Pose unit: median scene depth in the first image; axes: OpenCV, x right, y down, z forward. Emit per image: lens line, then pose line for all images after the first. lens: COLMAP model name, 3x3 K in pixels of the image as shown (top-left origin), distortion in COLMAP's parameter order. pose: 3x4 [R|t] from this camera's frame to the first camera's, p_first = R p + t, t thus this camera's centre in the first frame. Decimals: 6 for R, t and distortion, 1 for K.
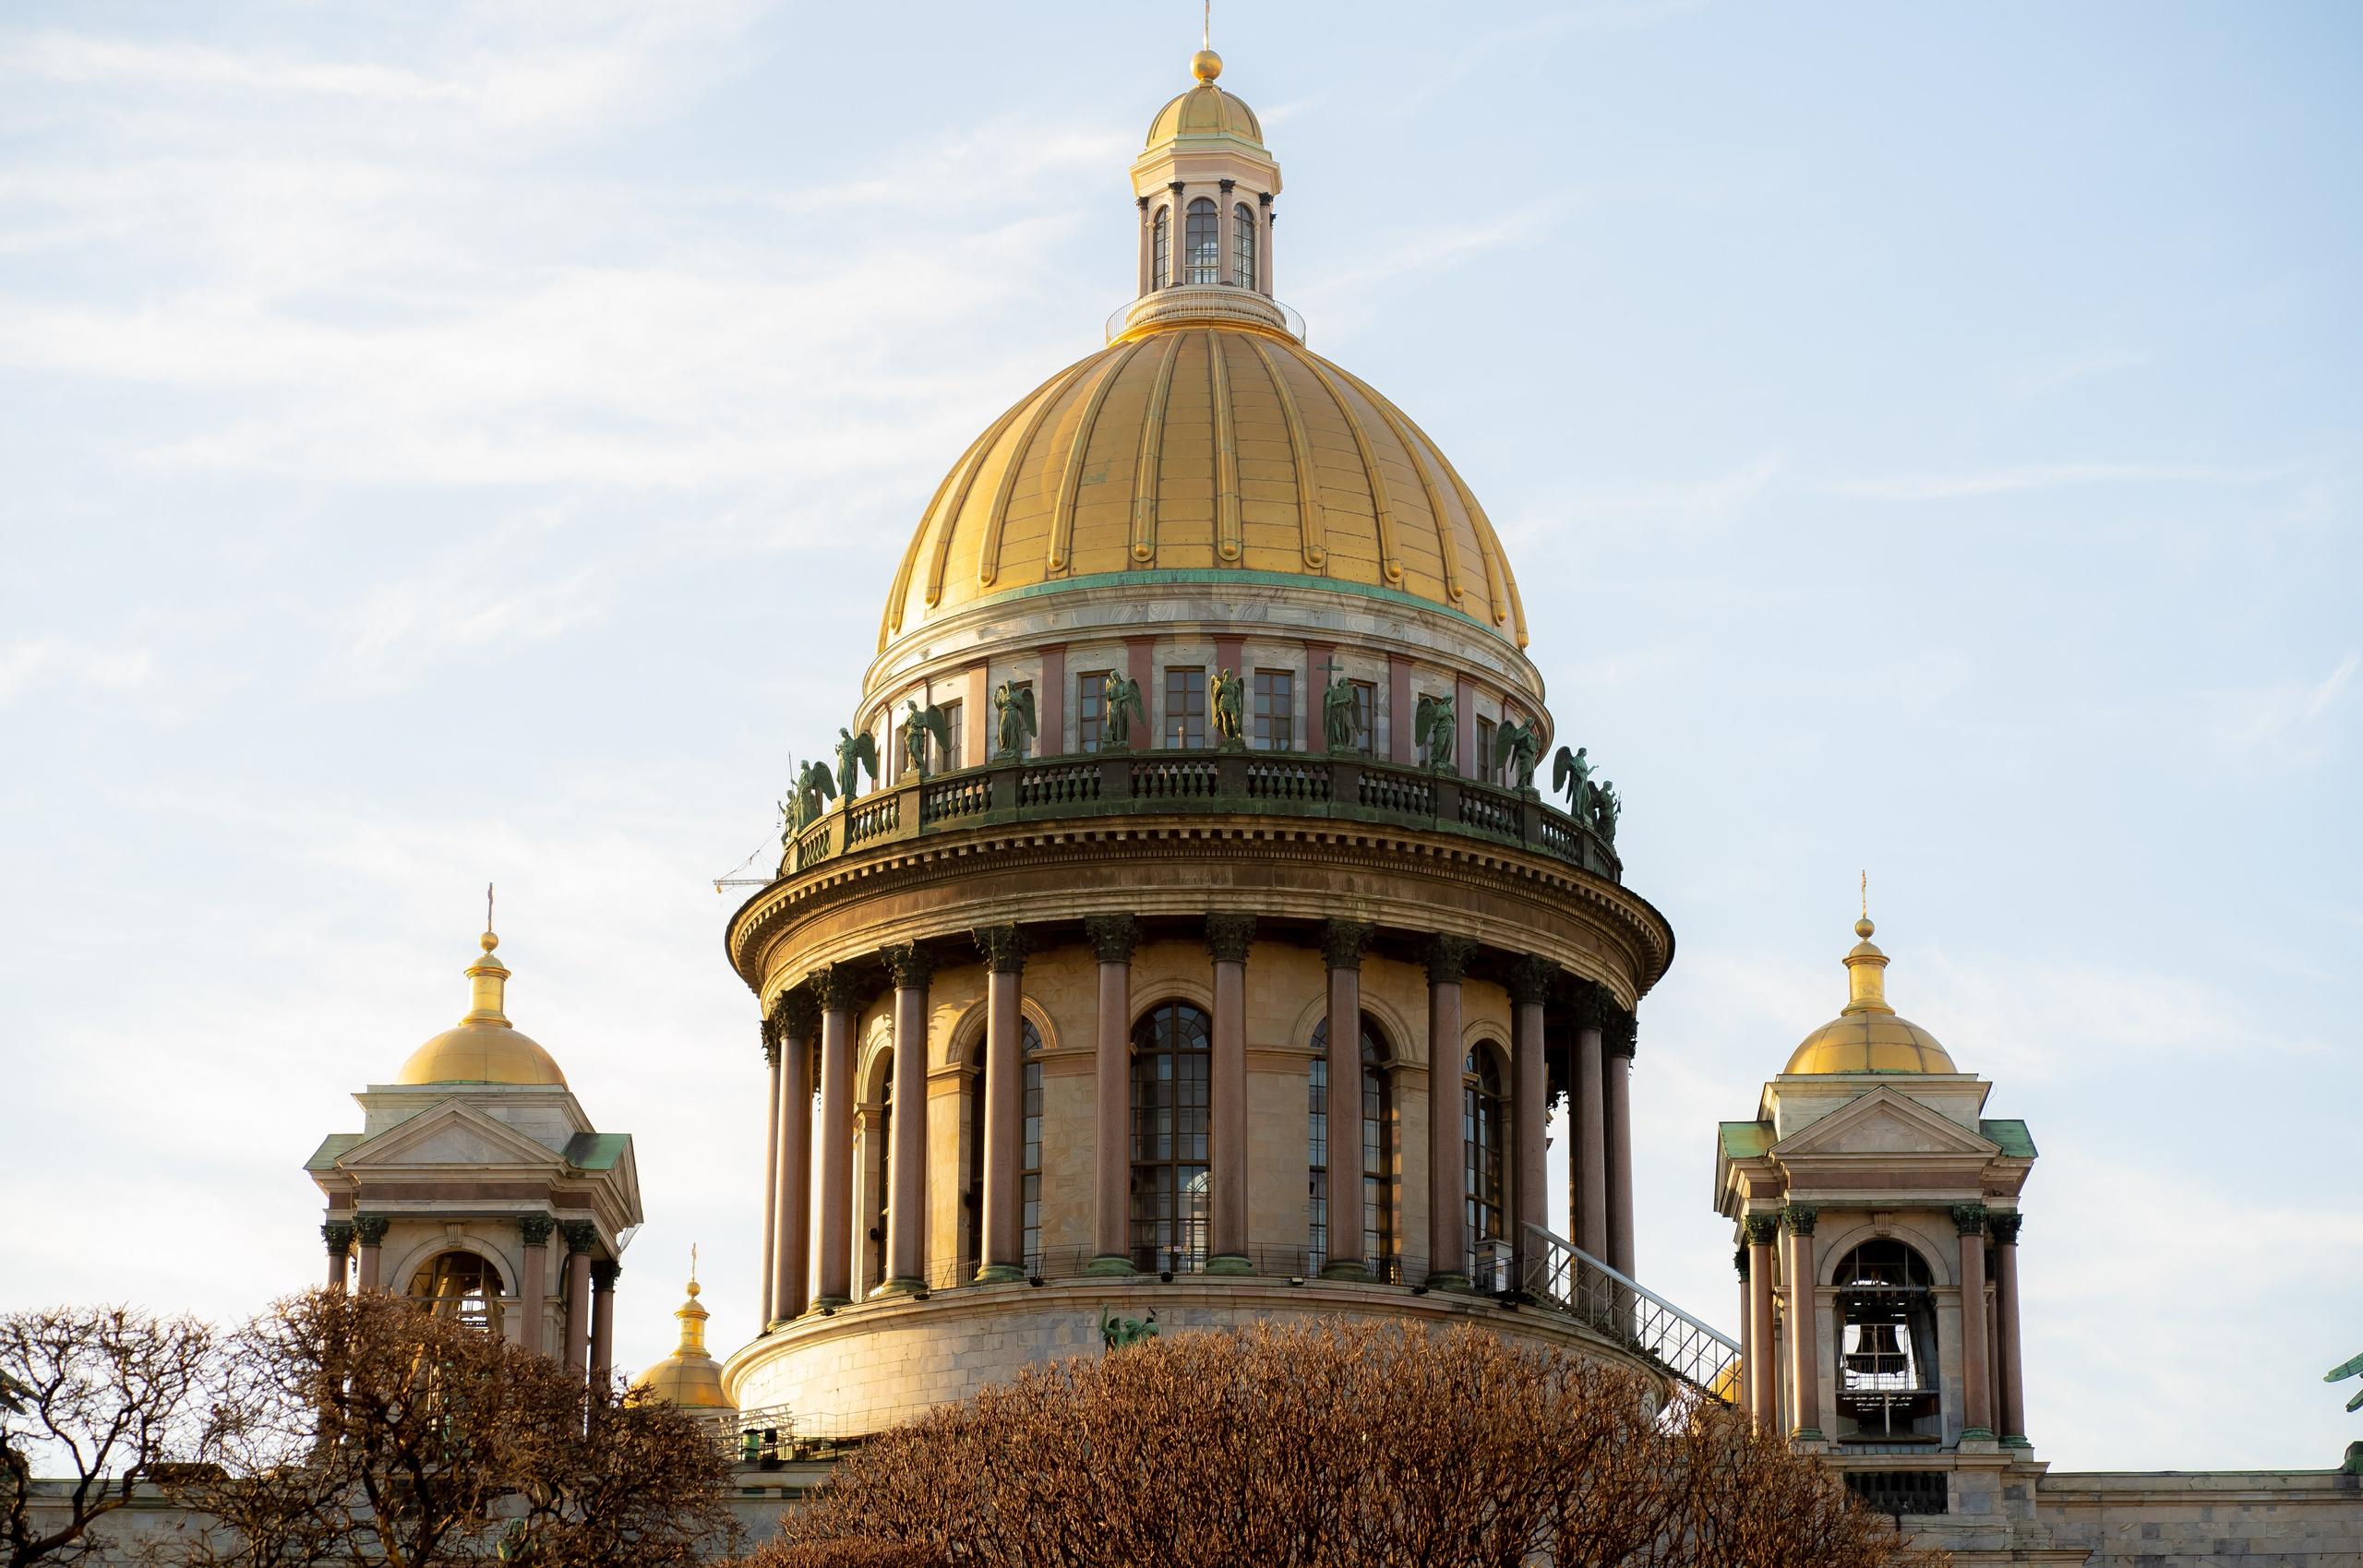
lens RADIAL K [[5593.9, 0, 1181.5], [0, 5593.9, 784.0], [0, 0, 1]] dist [0.106322, -0.791264]
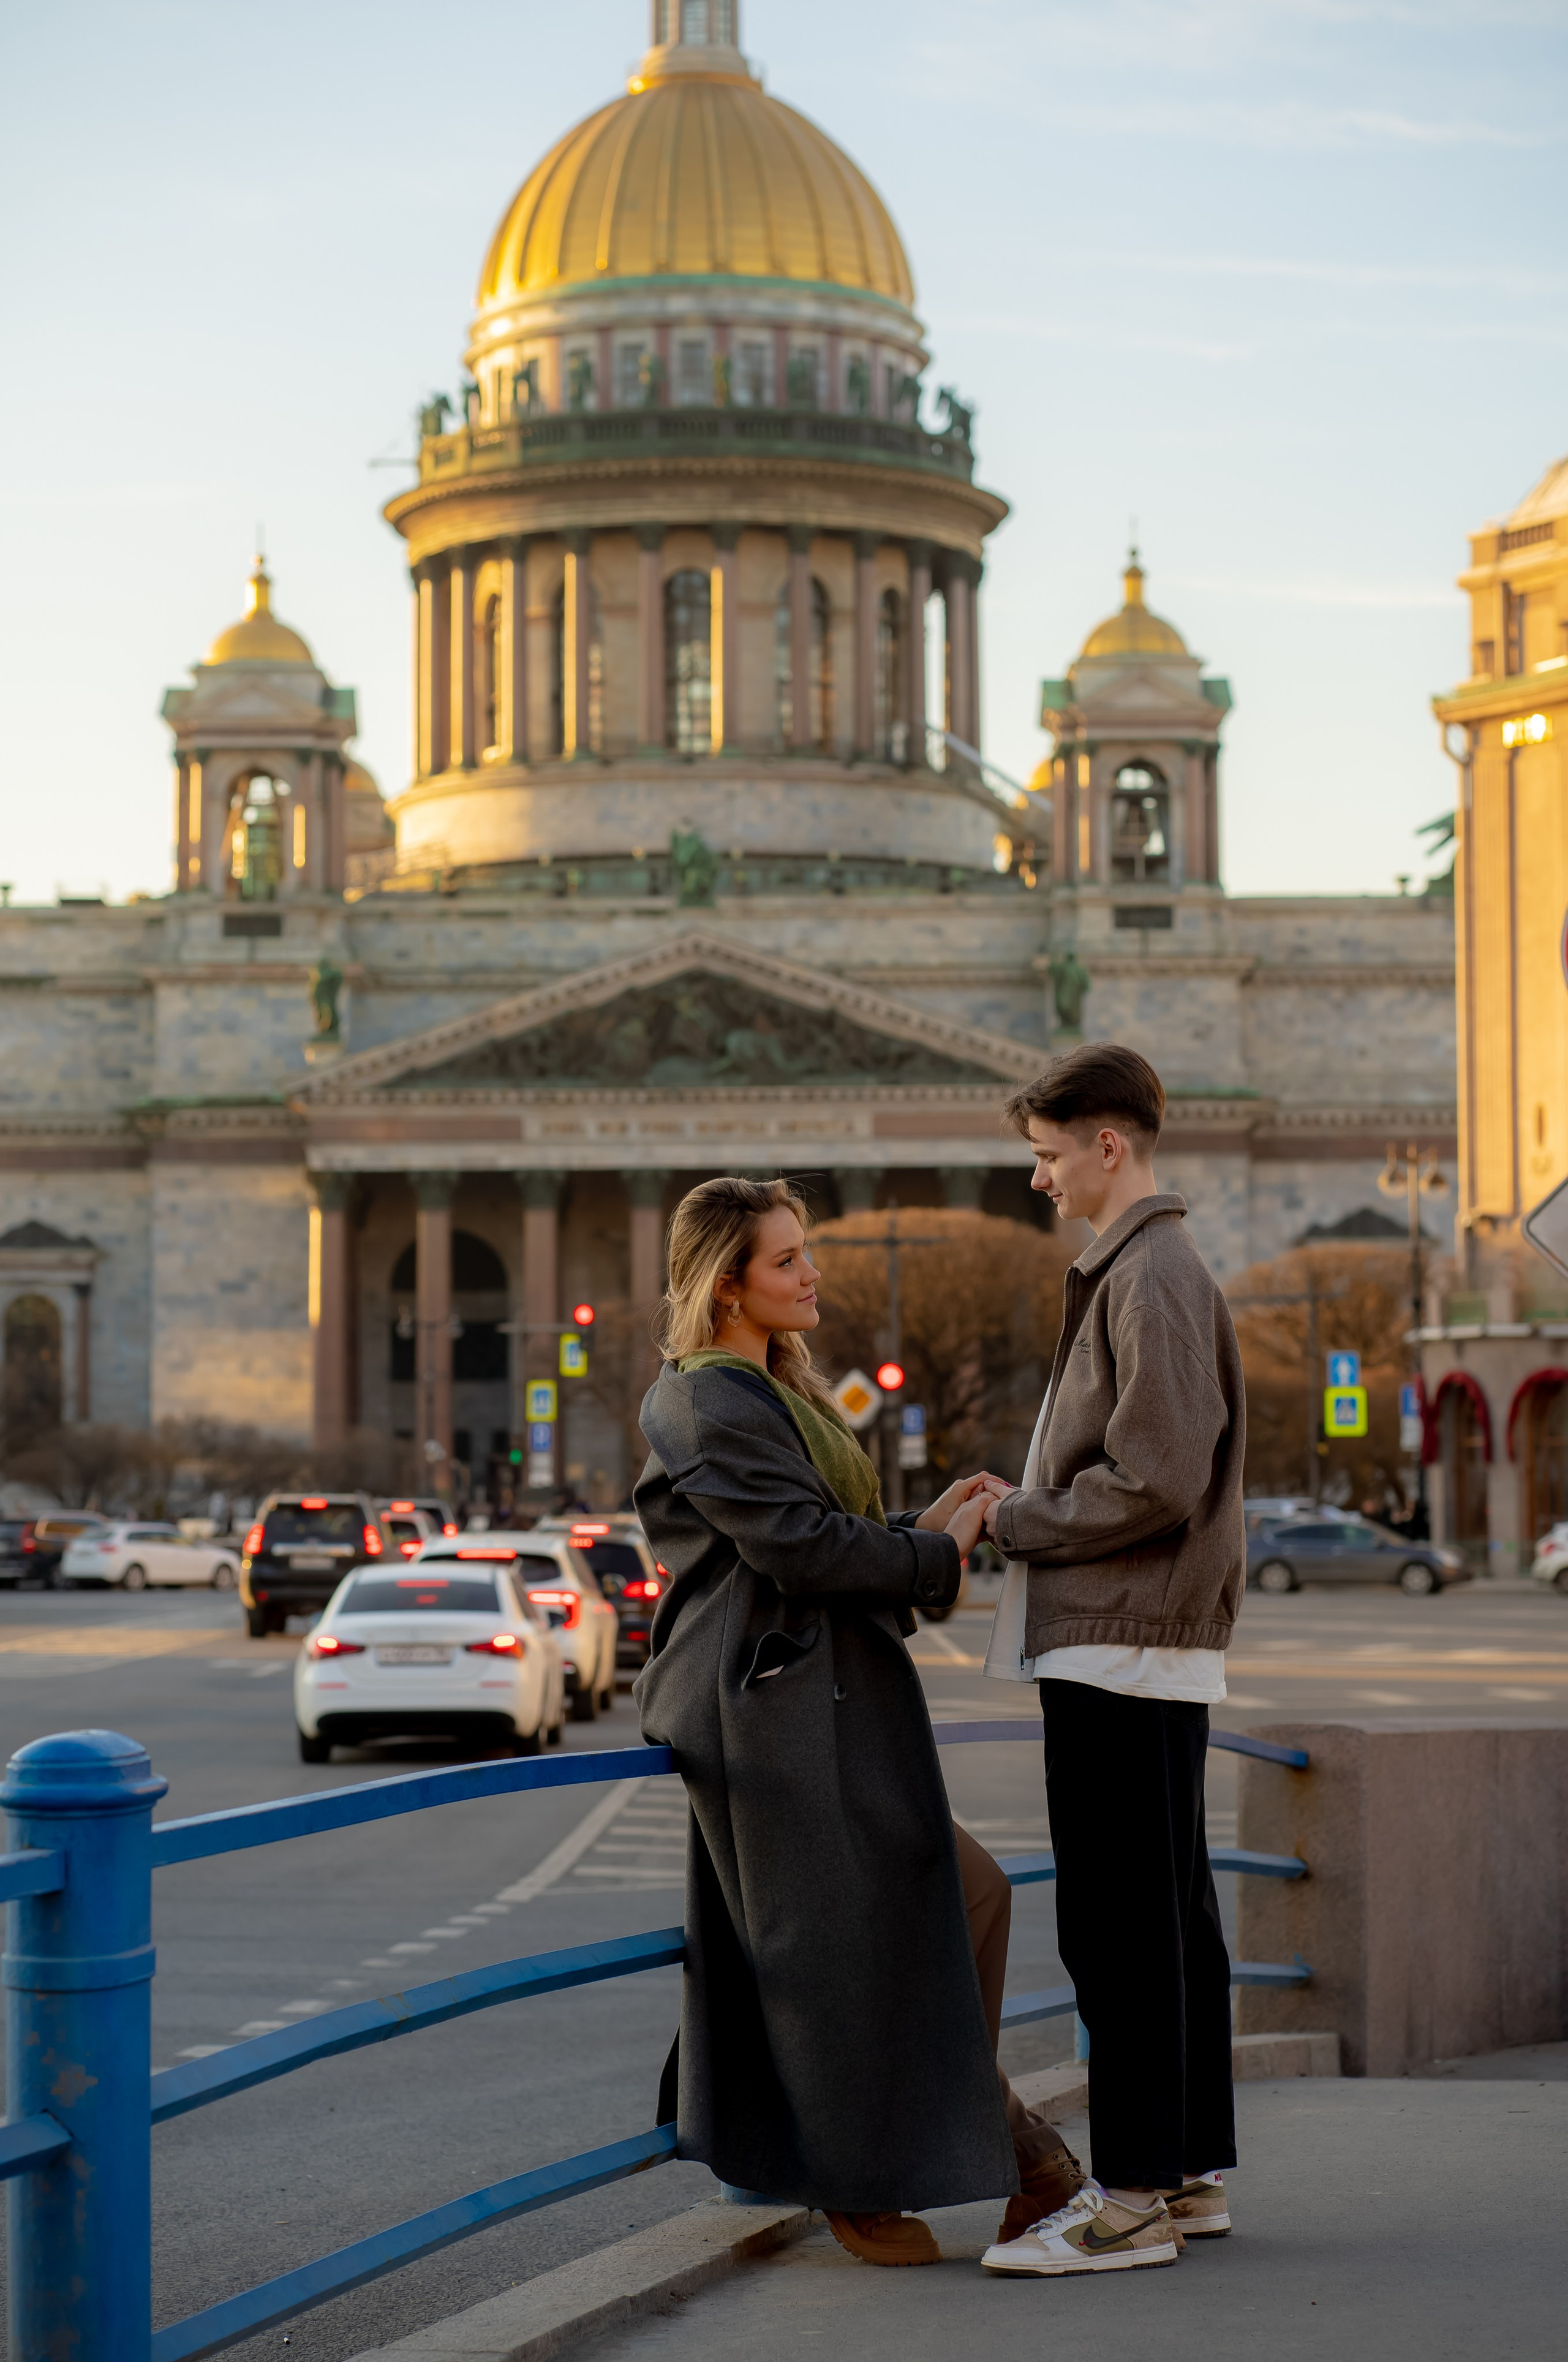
lens RADIAL K [[5591.8, 0, 784.0], [0, 5591.8, 1181.0], [0, 0, 1]] dist [0.106322, -0.791264]
pose [[0.998717, -0.009611, 0.049714, -0.052796], [-0.003026, 0.968738, 0.248069, -0.179084], [-0.050544, -0.247901, 0.967466, -0.526136]]
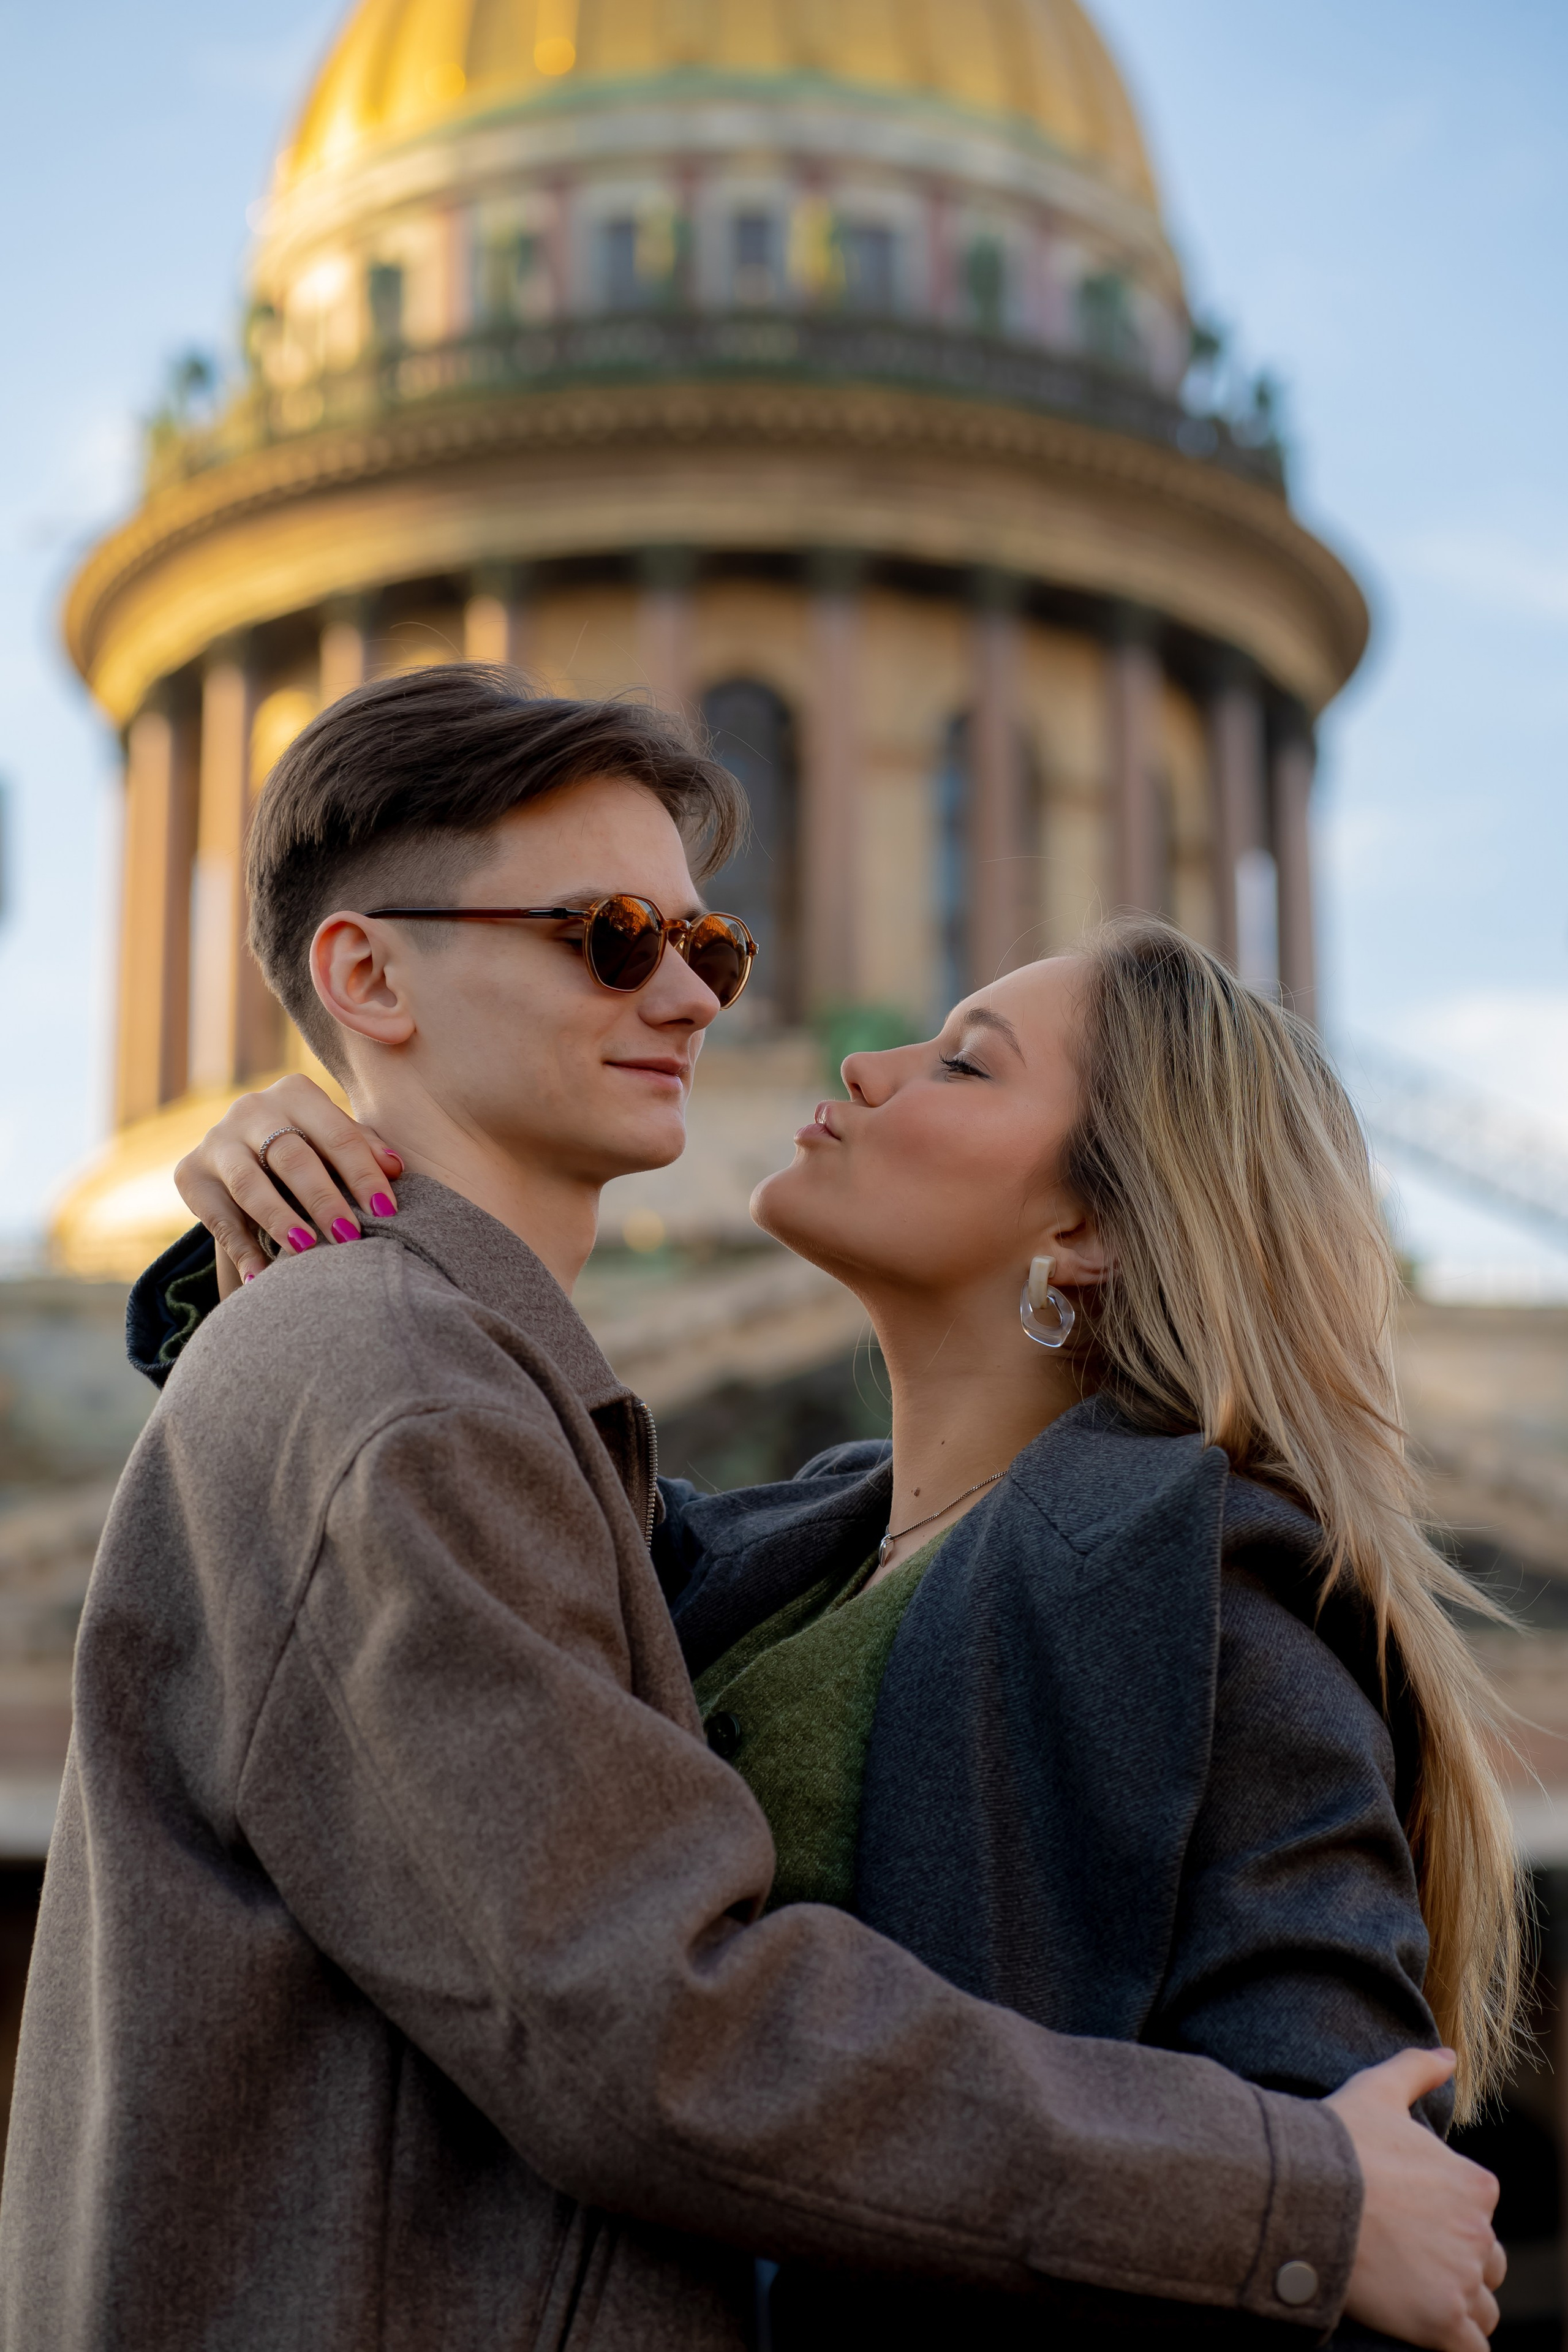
lens RADIAL K [[5568.3, 0, 784.0], [0, 5568.3, 1176.0], [0, 0, 1]] dist [0.106322, -0.791264]
pose [[0.992054, 0.025899, 0.123115, -0.079746], [-0.031662, 0.998481, 0.045092, 0.070103], [-0.121761, -0.048632, 0.991367, 0.300615]]
